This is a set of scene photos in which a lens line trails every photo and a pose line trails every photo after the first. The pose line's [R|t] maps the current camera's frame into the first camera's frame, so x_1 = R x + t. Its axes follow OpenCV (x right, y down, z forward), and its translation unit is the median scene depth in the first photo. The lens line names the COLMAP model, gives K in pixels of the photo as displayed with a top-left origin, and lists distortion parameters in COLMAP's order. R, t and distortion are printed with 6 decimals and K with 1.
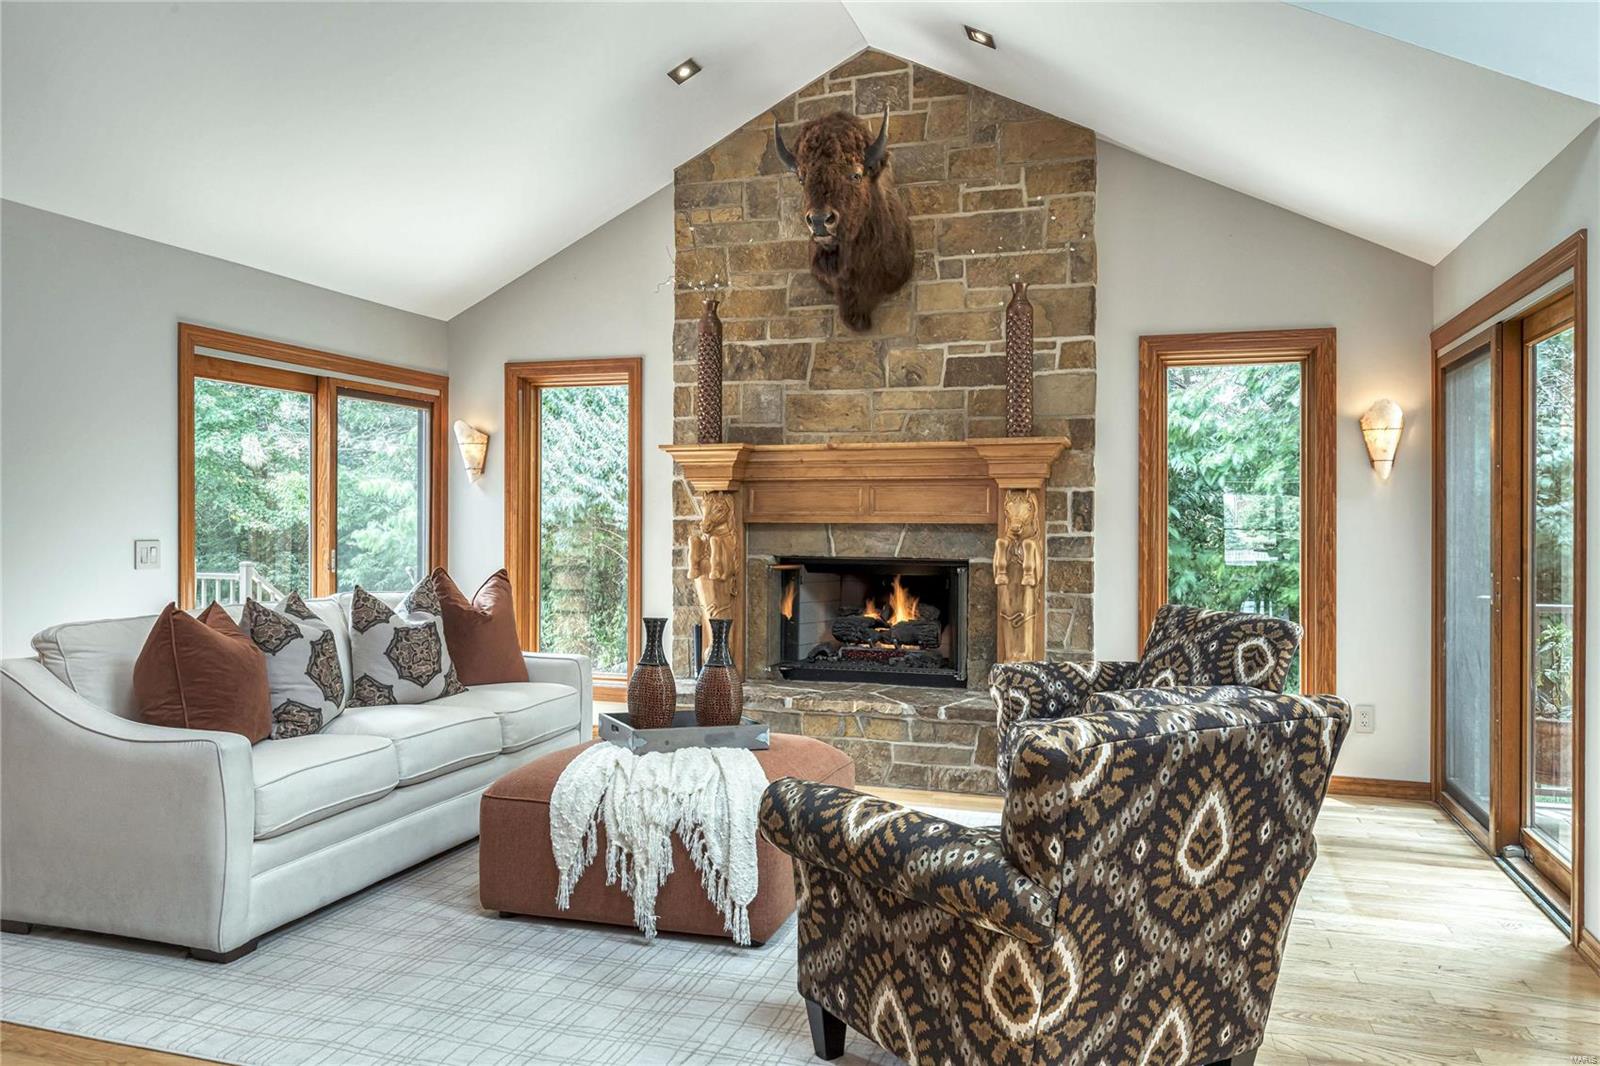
lens RADIAL K [[1098.7, 0, 793.8], [0, 1098.7, 525.1], [0, 0, 1]] dist [-0.009647, 0.000799]
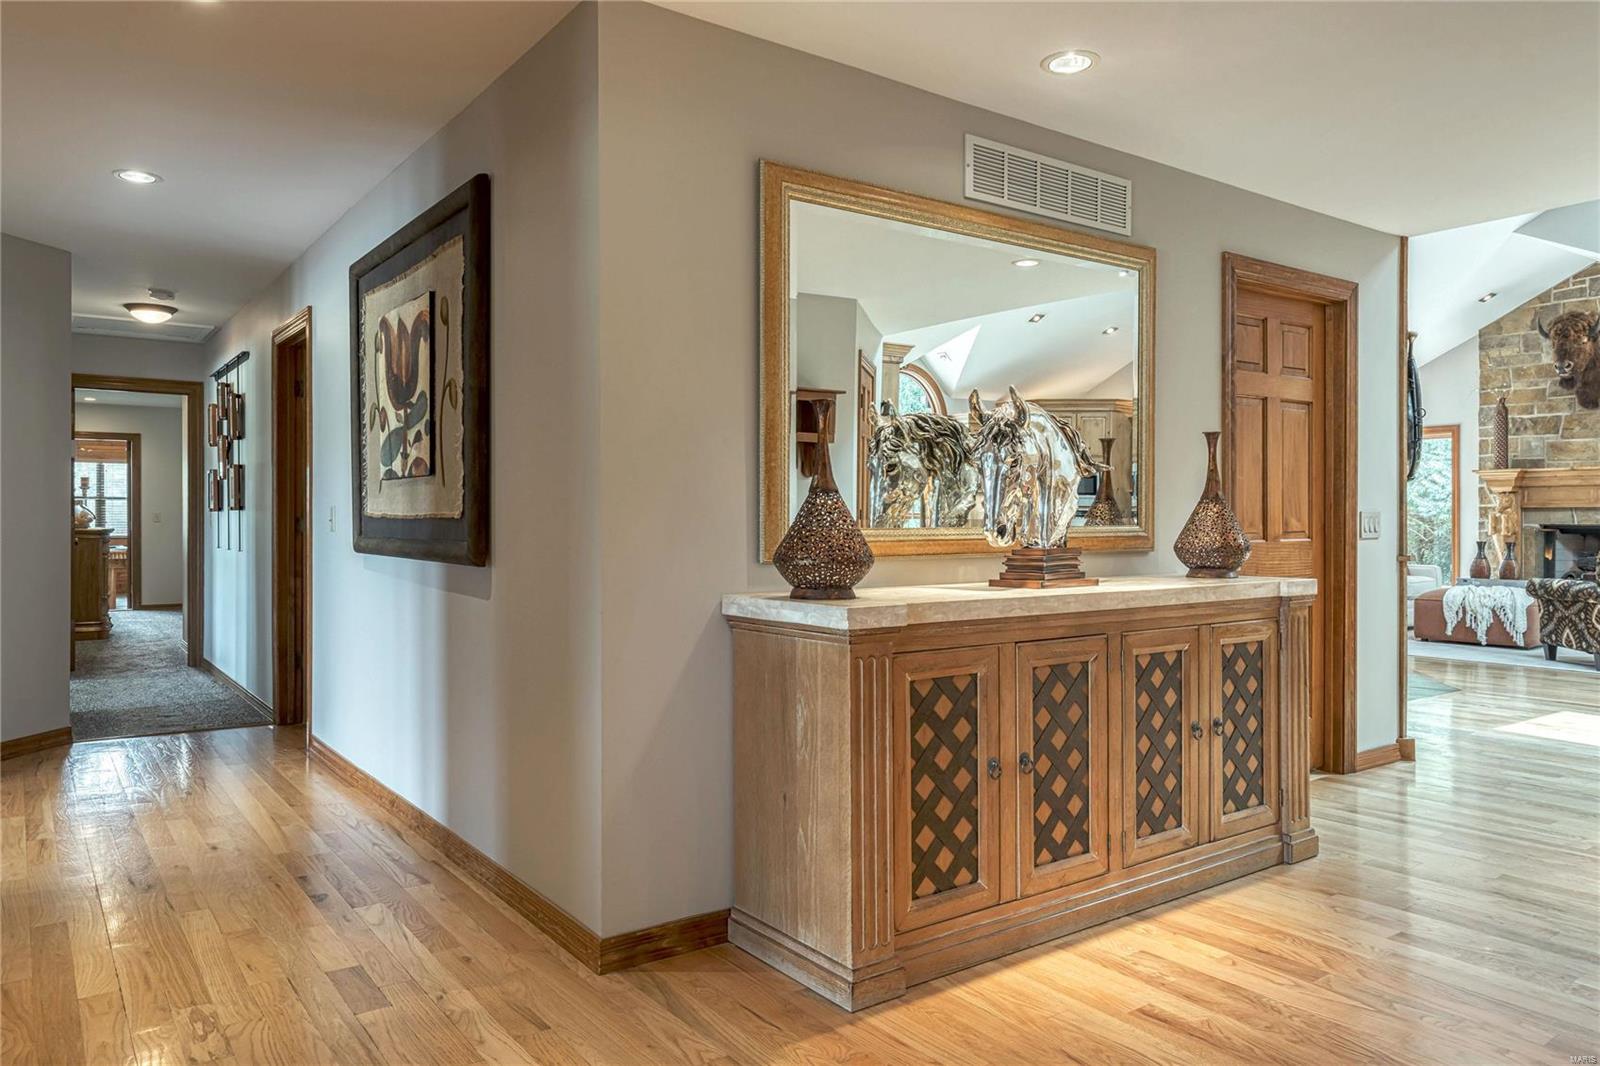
lens RADIAL K [[1098.7, 0, 793.8], [0, 1098.7, 525.1], [0, 0, 1]] dist [-0.009647, 0.000799]
pose [[0.806041, -0.002014, -0.591856, 0.066215], [0.003065, 0.999995, 0.000772, 0.024121], [0.591851, -0.002436, 0.806044, -1.391280]]
